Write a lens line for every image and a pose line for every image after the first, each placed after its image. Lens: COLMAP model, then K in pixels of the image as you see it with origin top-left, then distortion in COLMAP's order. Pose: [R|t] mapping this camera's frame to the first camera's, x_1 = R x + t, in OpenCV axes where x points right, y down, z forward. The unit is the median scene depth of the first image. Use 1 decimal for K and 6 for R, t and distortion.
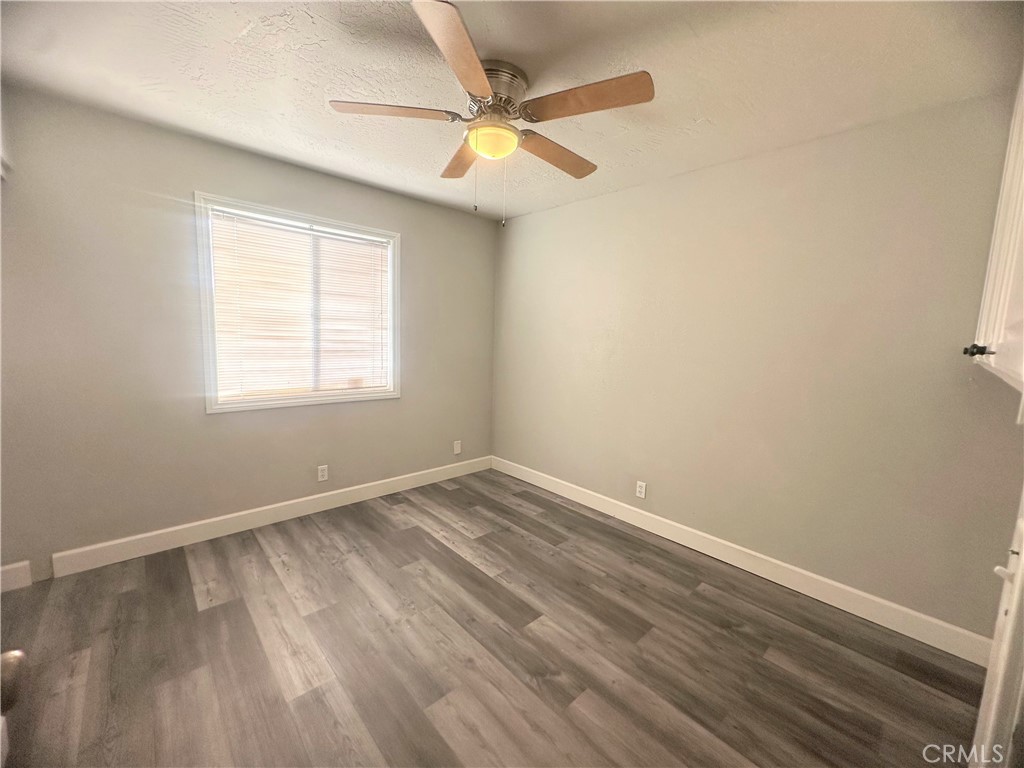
lens RADIAL K [[410.2, 0, 509.0], [0, 410.2, 383.8], [0, 0, 1]] dist [-0.005551, 0.001207]
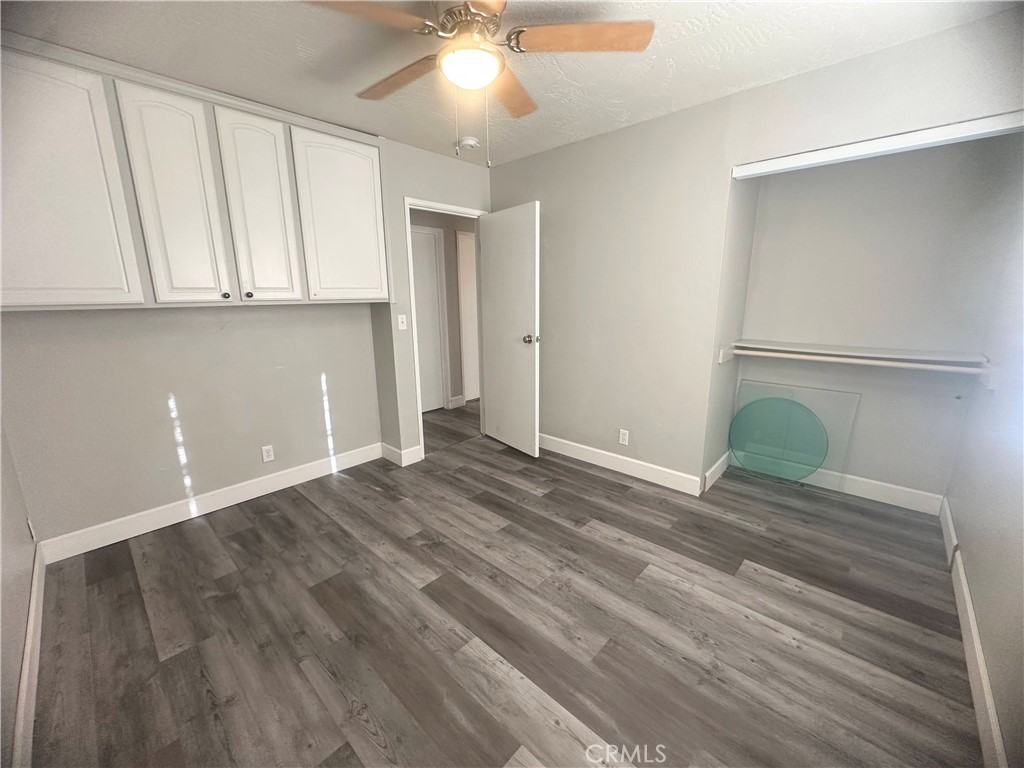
lens RADIAL K [[410.2, 0, 508.1], [0, 410.2, 384.1], [0, 0, 1]] dist [-0.005551, 0.001207]
pose [[-0.997232, -0.006326, -0.074080, -0.048942], [-0.030490, 0.943532, 0.329876, -0.210263], [0.067810, 0.331221, -0.941113, 1.744729]]
